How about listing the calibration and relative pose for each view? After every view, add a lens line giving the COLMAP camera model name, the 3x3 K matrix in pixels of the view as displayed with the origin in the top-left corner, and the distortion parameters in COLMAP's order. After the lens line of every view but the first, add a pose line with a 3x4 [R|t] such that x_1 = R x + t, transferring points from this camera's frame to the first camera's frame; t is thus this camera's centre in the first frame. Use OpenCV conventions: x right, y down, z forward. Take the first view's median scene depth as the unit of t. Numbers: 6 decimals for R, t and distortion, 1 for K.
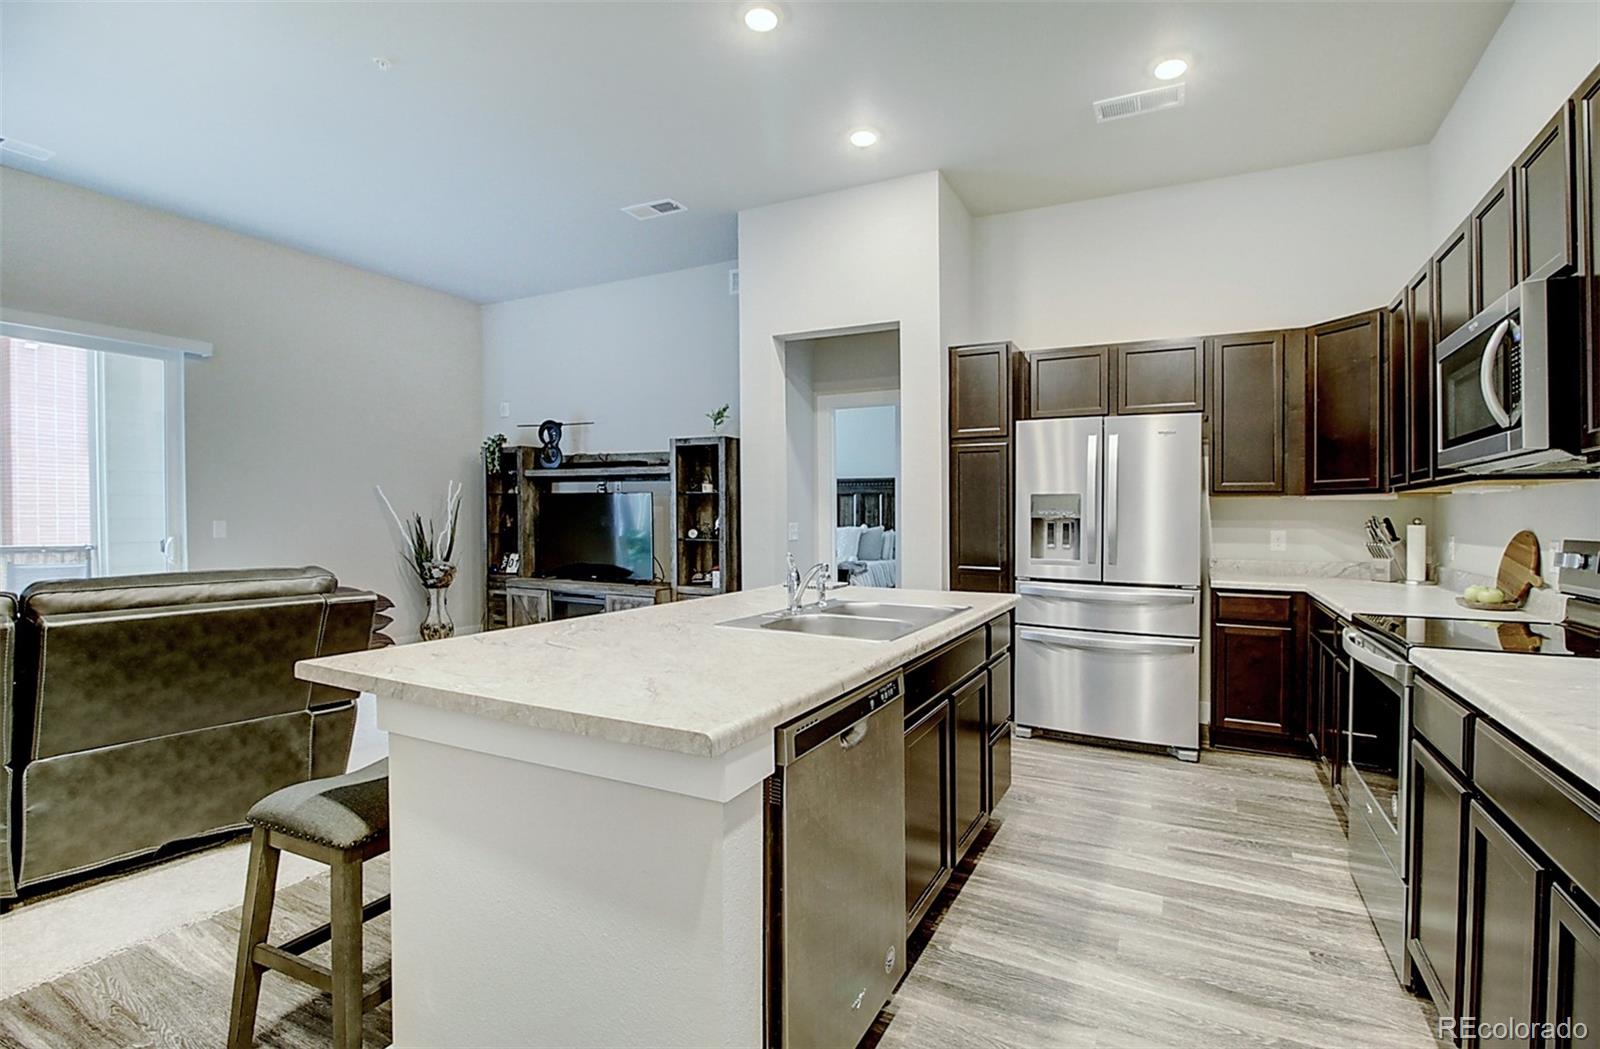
lens RADIAL K [[755.3, 0, 824.4], [0, 755.3, 533.5], [0, 0, 1]] dist [-0.012024, -0.000959]
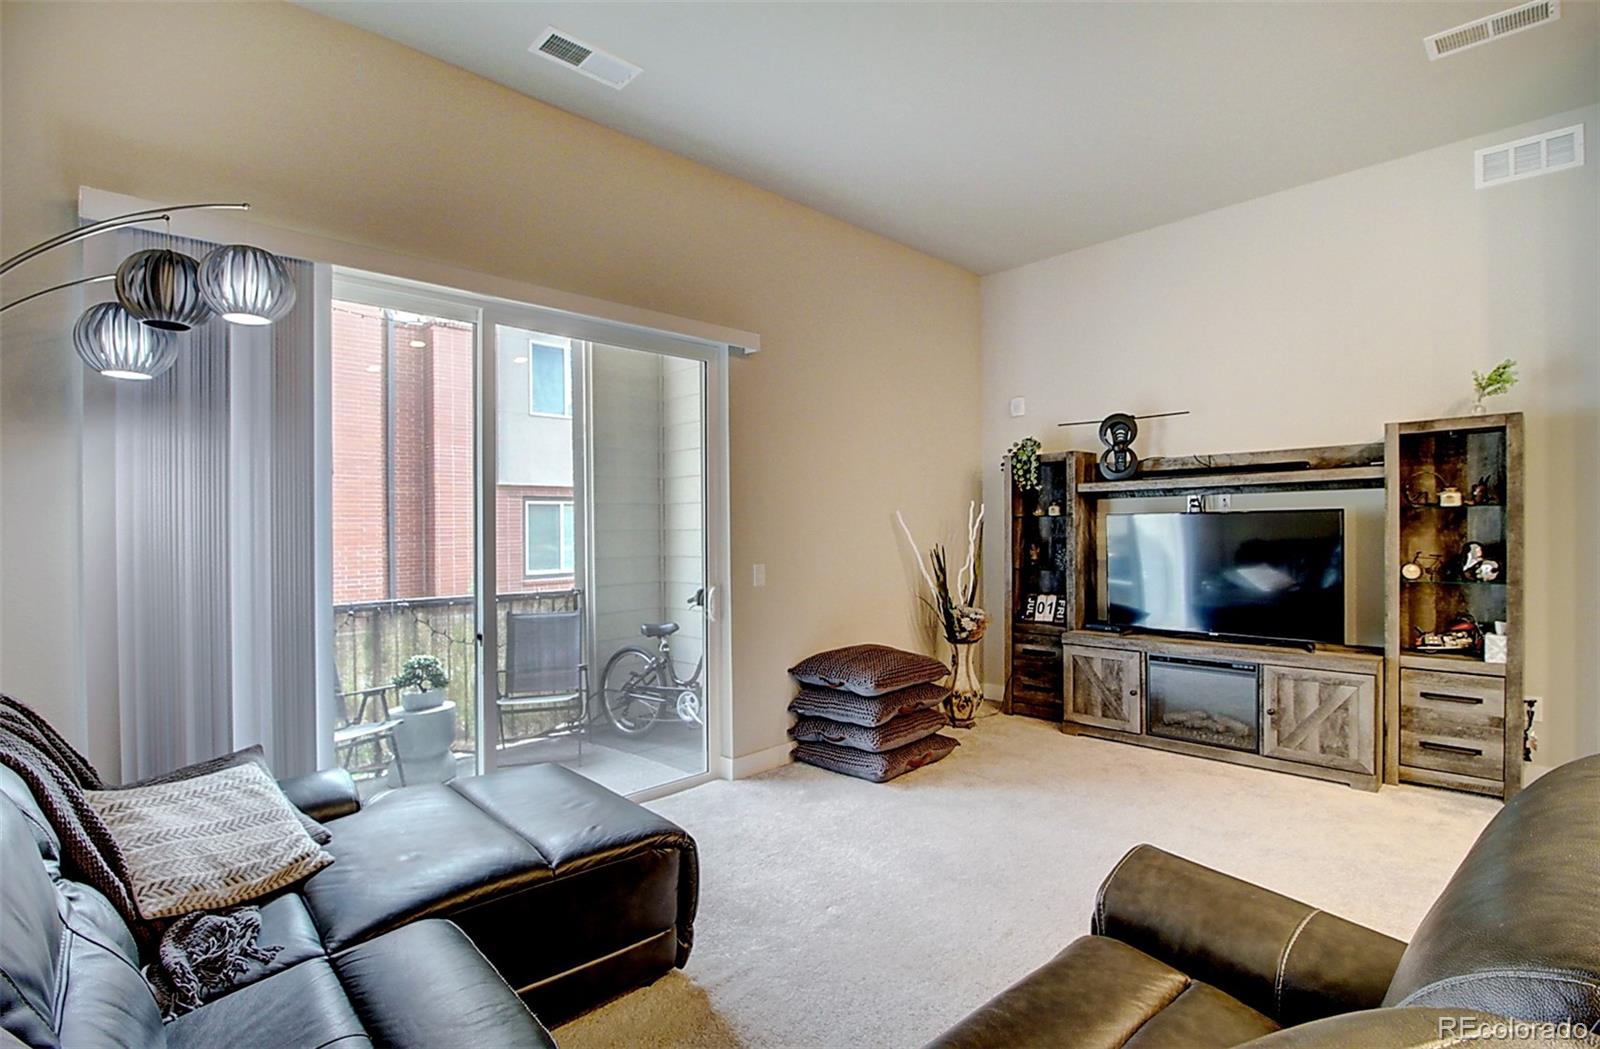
lens RADIAL K [[755.3, 0, 824.4], [0, 755.3, 533.5], [0, 0, 1]] dist [-0.012024, -0.000959]
pose [[0.952638, -0.023148, -0.303226, -0.418369], [0.018636, 0.999668, -0.017767, -0.027493], [0.303536, 0.011275, 0.952753, 0.230403]]
